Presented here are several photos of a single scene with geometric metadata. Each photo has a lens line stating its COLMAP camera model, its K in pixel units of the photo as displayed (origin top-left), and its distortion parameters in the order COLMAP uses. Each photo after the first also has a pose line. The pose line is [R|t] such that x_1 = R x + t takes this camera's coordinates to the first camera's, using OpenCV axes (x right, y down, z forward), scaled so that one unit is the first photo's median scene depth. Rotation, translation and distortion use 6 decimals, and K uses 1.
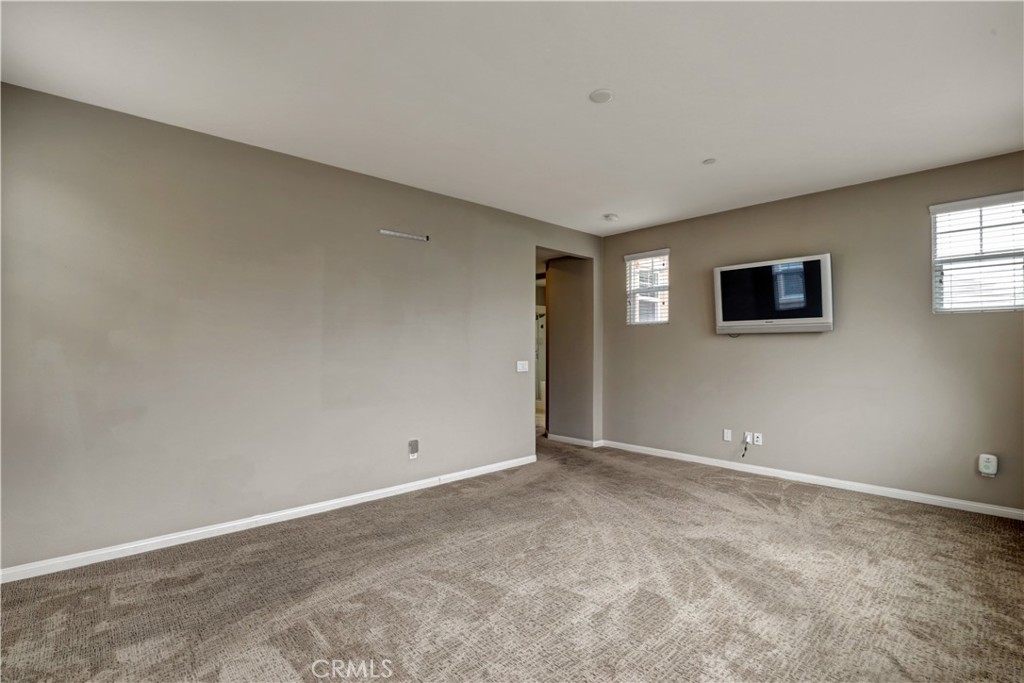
lens RADIAL K [[473.2, 0, 529.9], [0, 473.2, 337.9], [0, 0, 1]] dist [-0.034663, 0.004430]
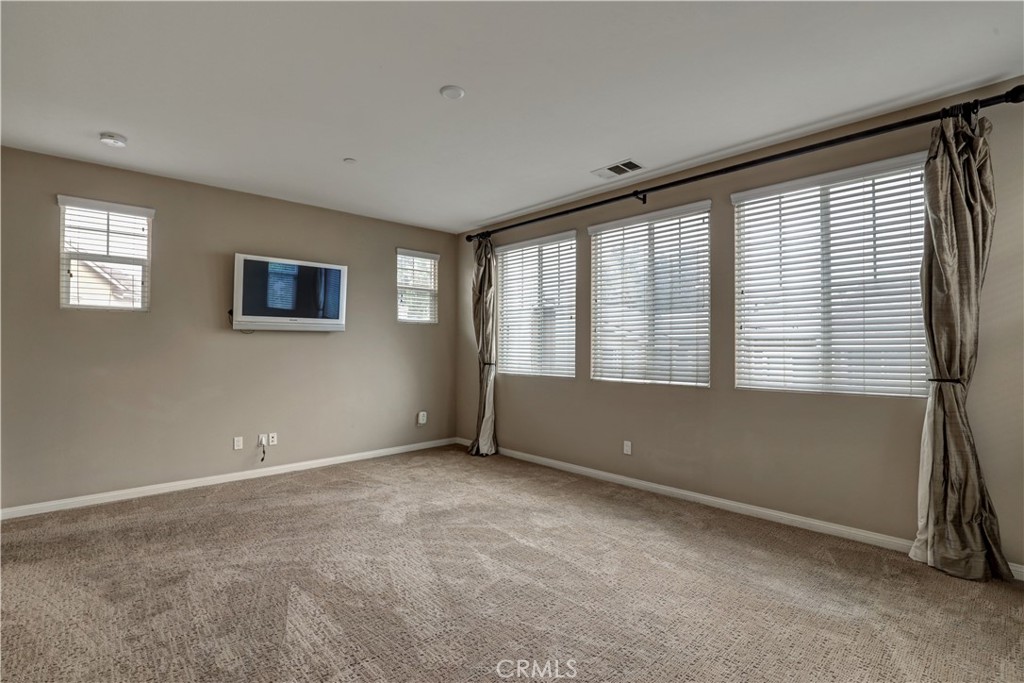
lens RADIAL K [[473.2, 0, 511.3], [0, 473.2, 343.0], [0, 0, 1]] dist [-0.034663, 0.004430]
pose [[0.001575, 0.006111, 0.999980, -0.625717], [-0.022800, 0.999722, -0.006074, 0.013855], [-0.999739, -0.022790, 0.001714, 0.647121]]
